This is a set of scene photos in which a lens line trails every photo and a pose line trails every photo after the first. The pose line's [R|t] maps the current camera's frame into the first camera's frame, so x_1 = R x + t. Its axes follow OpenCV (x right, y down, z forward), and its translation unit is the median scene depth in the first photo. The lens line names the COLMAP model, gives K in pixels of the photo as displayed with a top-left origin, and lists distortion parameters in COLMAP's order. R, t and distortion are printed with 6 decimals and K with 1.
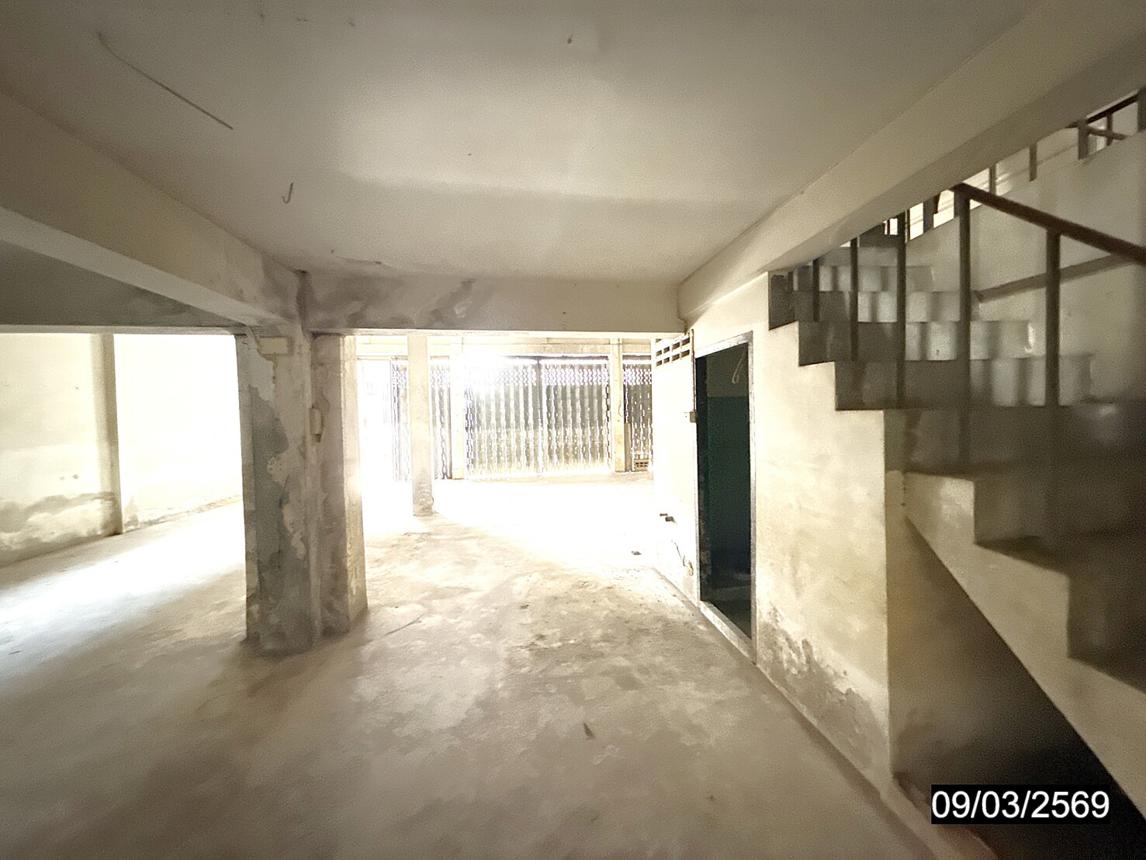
lens RADIAL K [[469.2, 0, 573.0], [0, 469.2, 430.0], [0, 0, 1]] dist [0.000620, 0.000072]
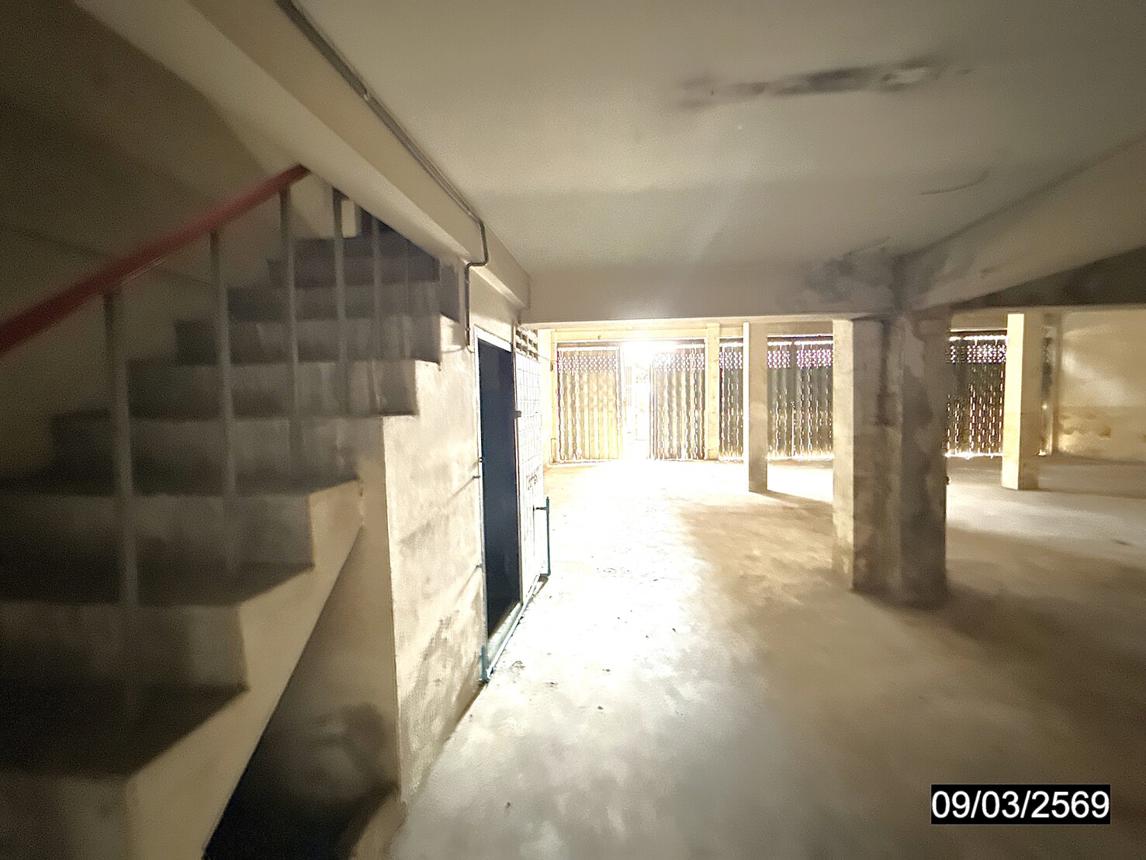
lens RADIAL K [[462.0, 0, 573.0], [0, 462.0, 430.0], [0, 0, 1]] dist [-0.000422, 0.000005]
pose [[0.963791, 0.017782, -0.266064, -1.121741], [-0.009222, 0.999400, 0.033386, 0.035849], [0.266498, -0.029723, 0.963377, -0.246917]]
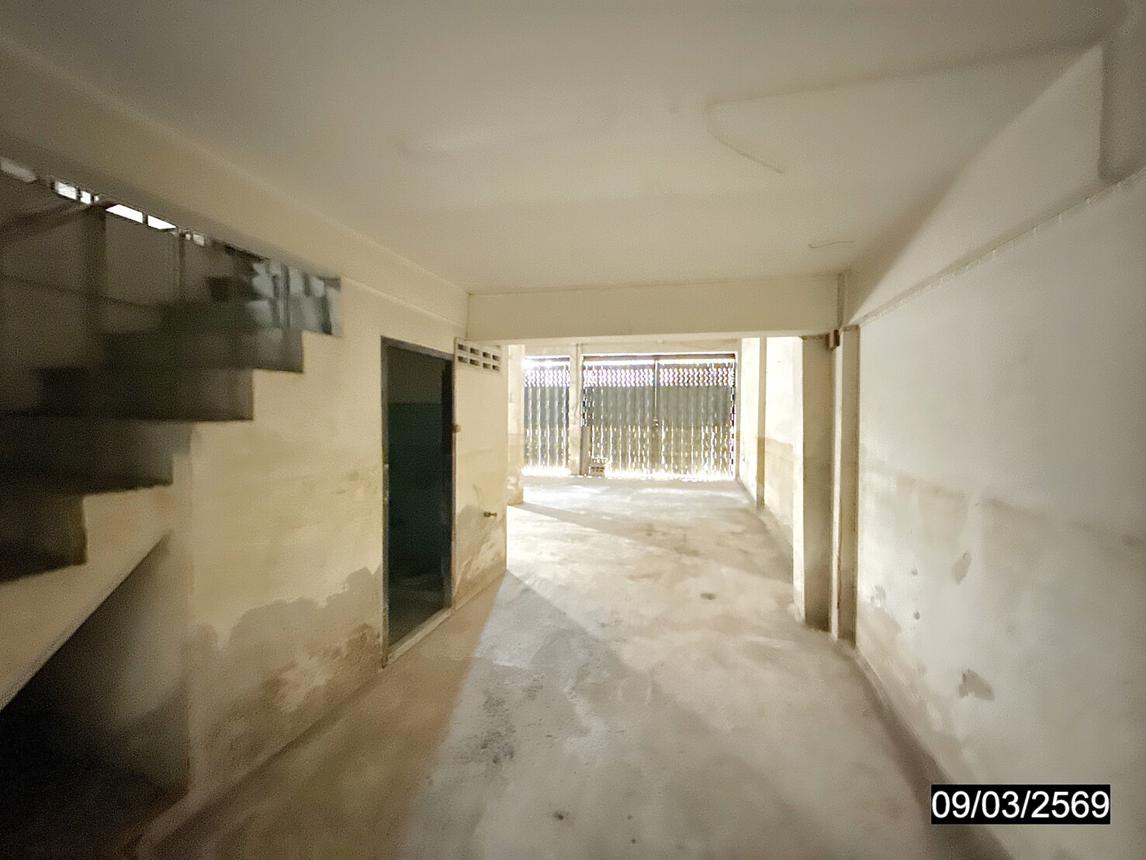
lens RADIAL K [[469.2, 0, 573.0], [0, 469.2, 430.0], [0, 0, 1]] dist [0.000620, 0.000072]
pose [[0.945418, 0.033447, -0.324138, 0.363851], [-0.033263, 0.999428, 0.006109, -0.009670], [0.324157, 0.005006, 0.945990, 0.058411]]
